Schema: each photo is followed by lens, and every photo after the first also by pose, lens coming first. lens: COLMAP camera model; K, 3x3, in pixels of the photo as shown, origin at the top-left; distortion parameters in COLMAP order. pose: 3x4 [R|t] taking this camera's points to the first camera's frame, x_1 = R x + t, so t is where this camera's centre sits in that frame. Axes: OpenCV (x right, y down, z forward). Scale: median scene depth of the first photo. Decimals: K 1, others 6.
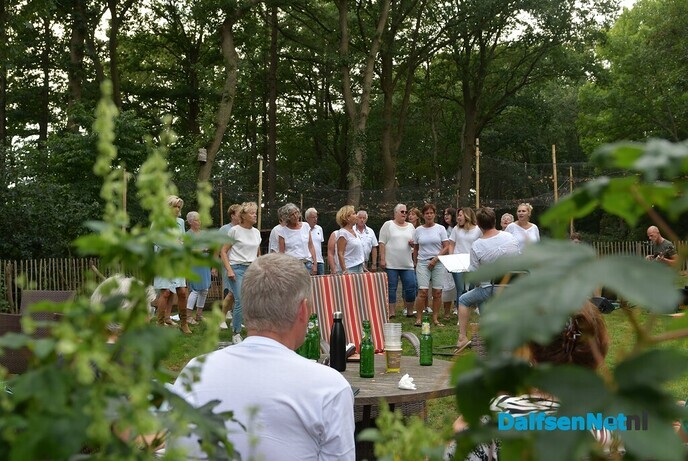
lens RADIAL K [[780.5, 0, 344.0], [0, 780.5, 230.5], [0, 0, 1]] dist [0.003972, -0.005955]
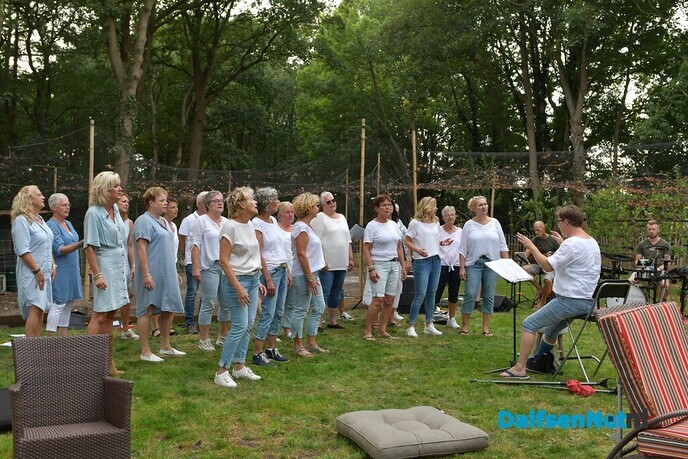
lens RADIAL K [[780.5, 0, 344.0], [0, 780.5, 229.5], [0, 0, 1]] dist [0.003972, -0.005955]
pose [[0.883332, 0.006063, 0.468708, -0.171465], [-0.019345, 0.999536, 0.023528, -0.007334], [-0.468348, -0.029850, 0.883040, 0.136730]]
